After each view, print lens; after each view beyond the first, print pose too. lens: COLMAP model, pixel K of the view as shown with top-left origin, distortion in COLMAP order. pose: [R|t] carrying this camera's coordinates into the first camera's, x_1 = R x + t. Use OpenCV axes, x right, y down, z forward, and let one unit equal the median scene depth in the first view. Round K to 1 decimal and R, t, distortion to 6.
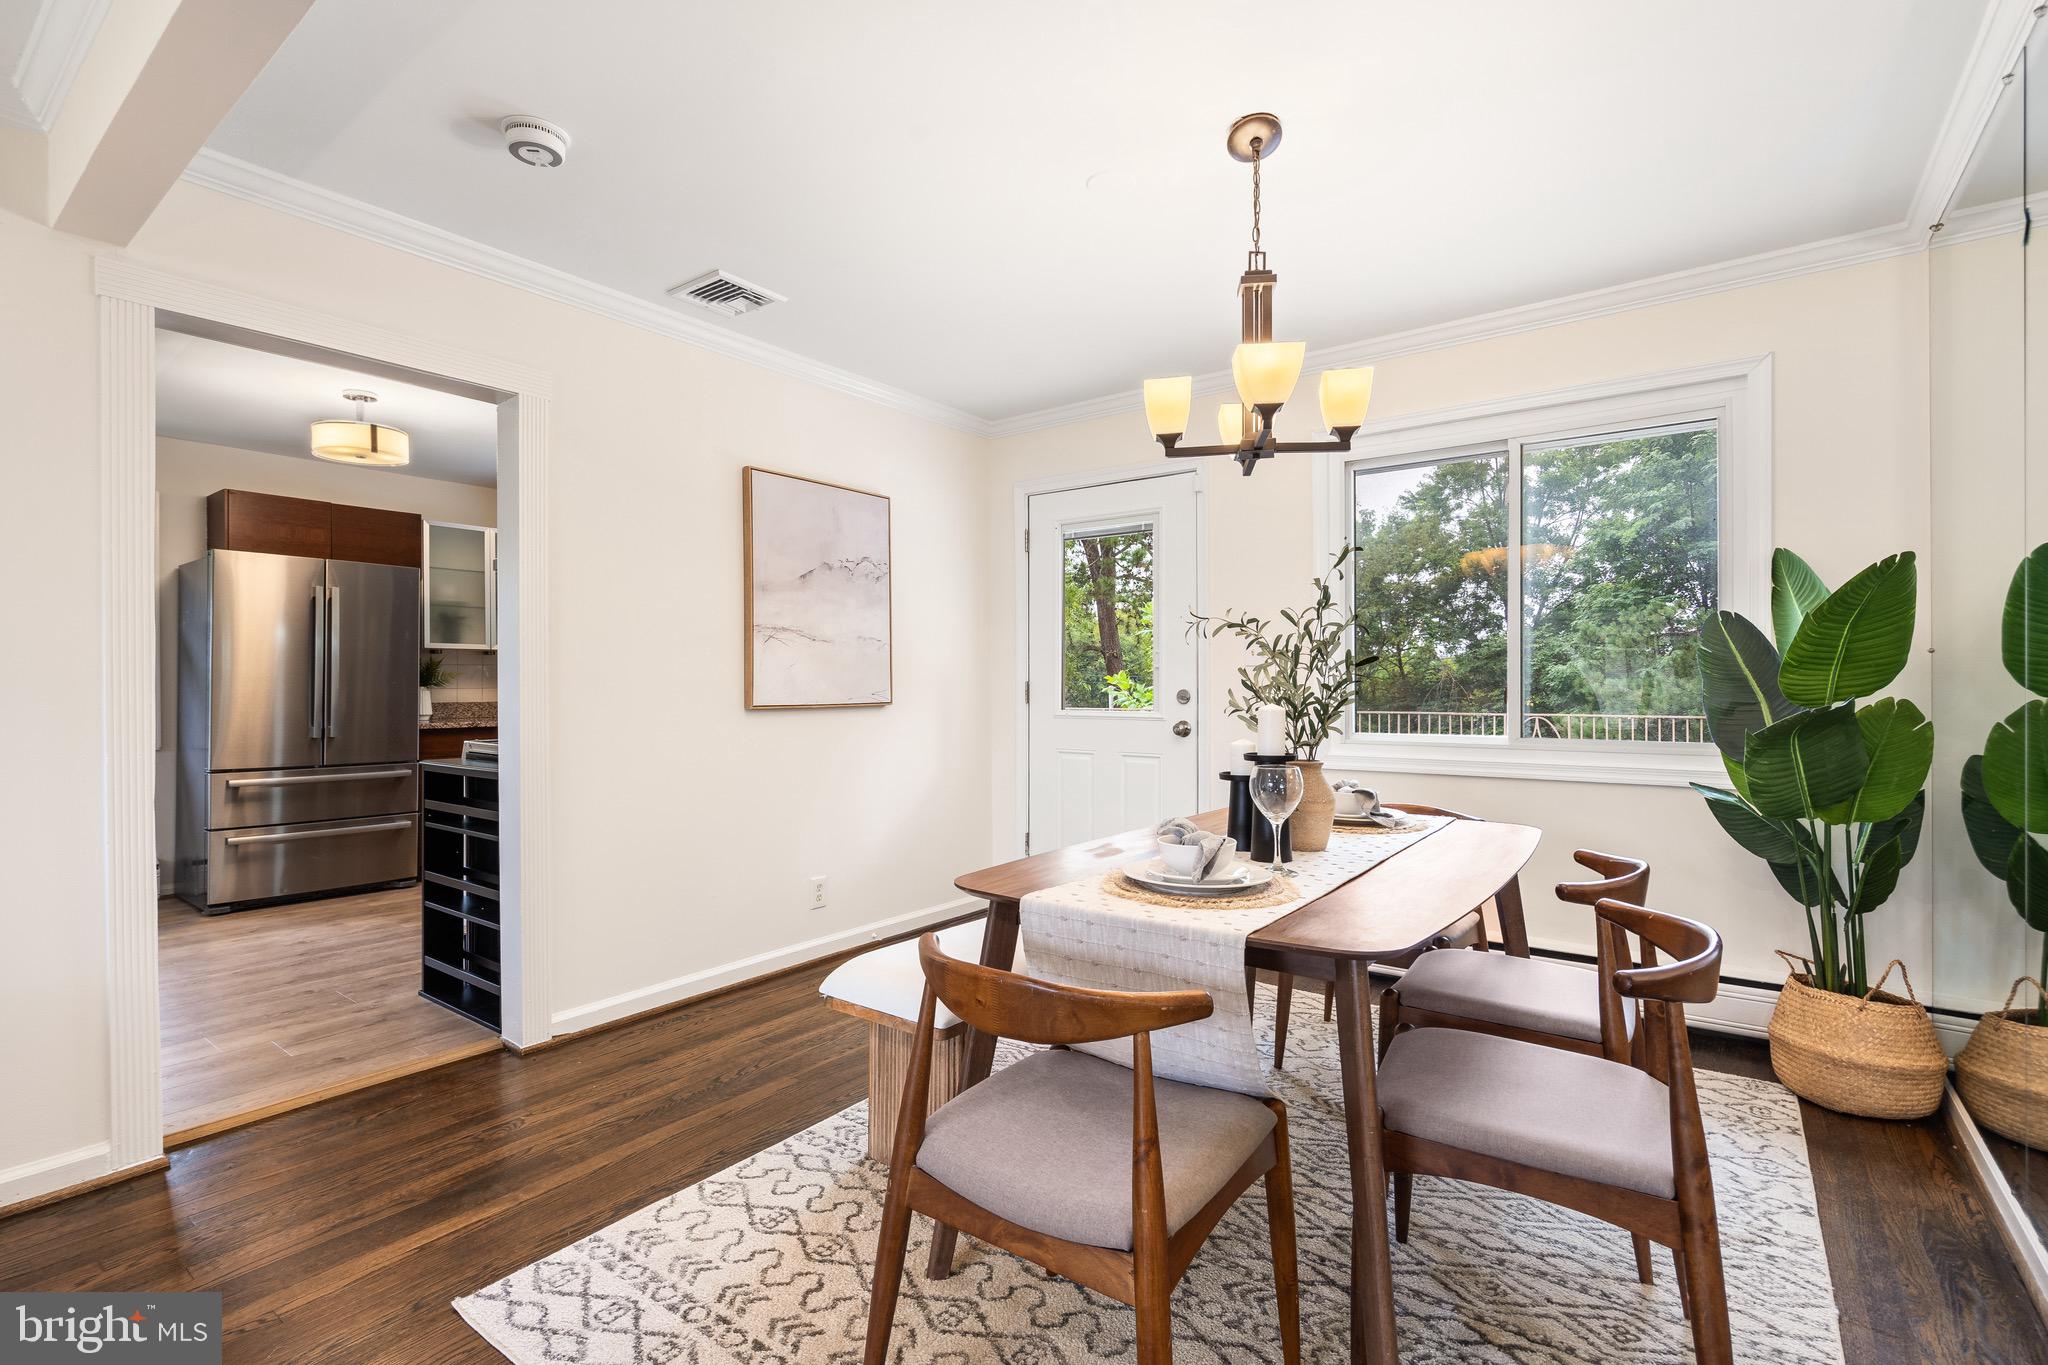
lens RADIAL K [[945.8, 0, 1012.8], [0, 945.8, 685.3], [0, 0, 1]] dist [-0.006137, 0.002635]
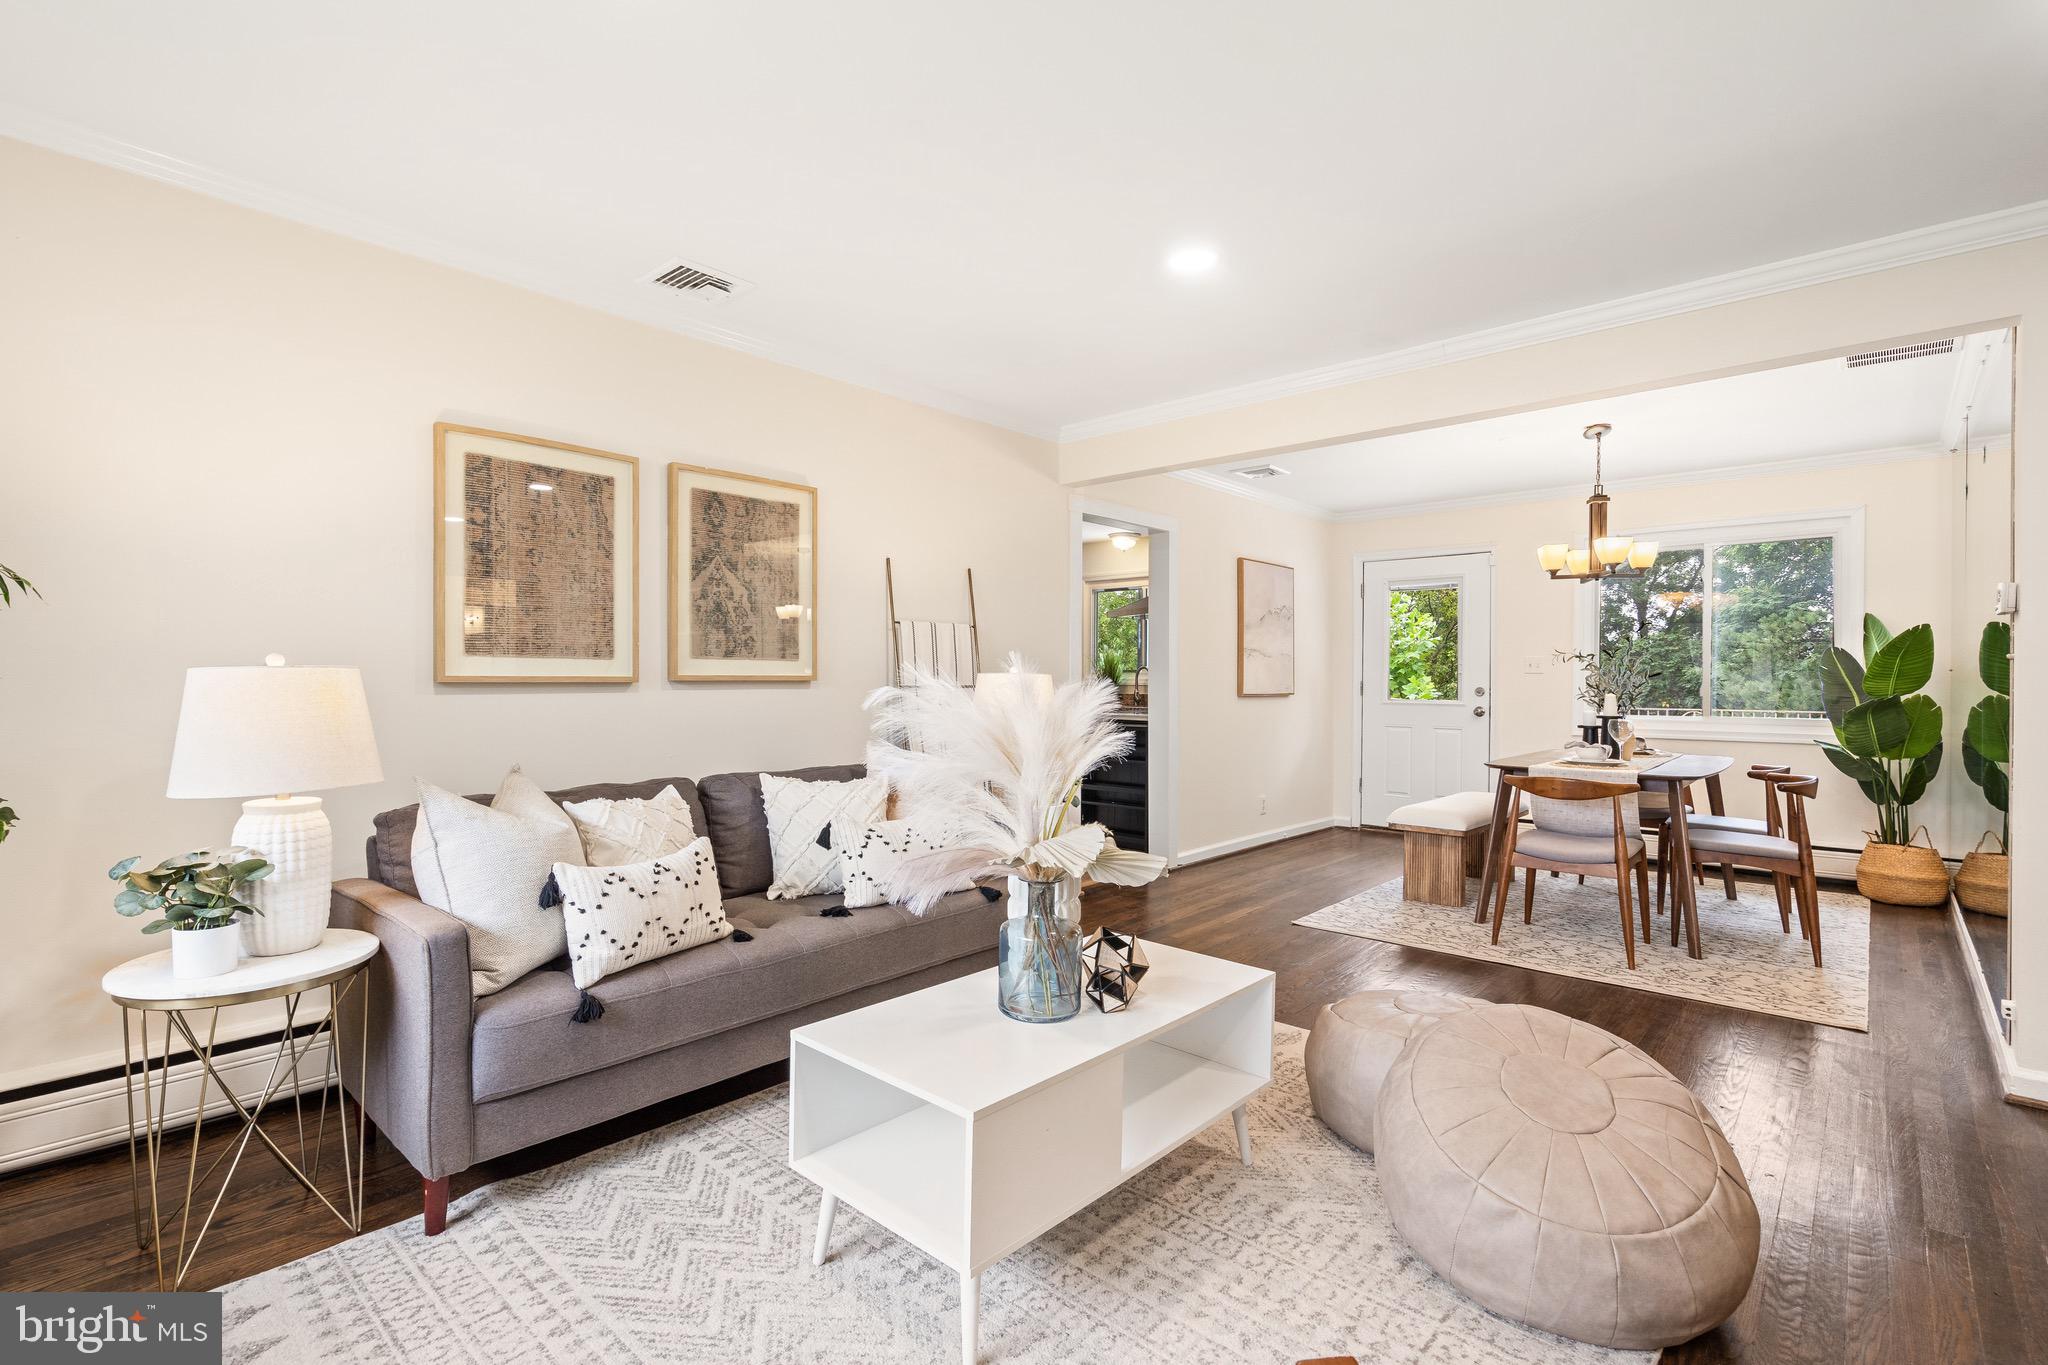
lens RADIAL K [[945.8, 0, 1011.4], [0, 945.8, 683.6], [0, 0, 1]] dist [-0.006137, 0.002635]
pose [[0.995361, 0.008573, -0.095824, -0.729330], [-0.008342, 0.999961, 0.002810, 0.000924], [0.095845, -0.001997, 0.995394, -1.076270]]
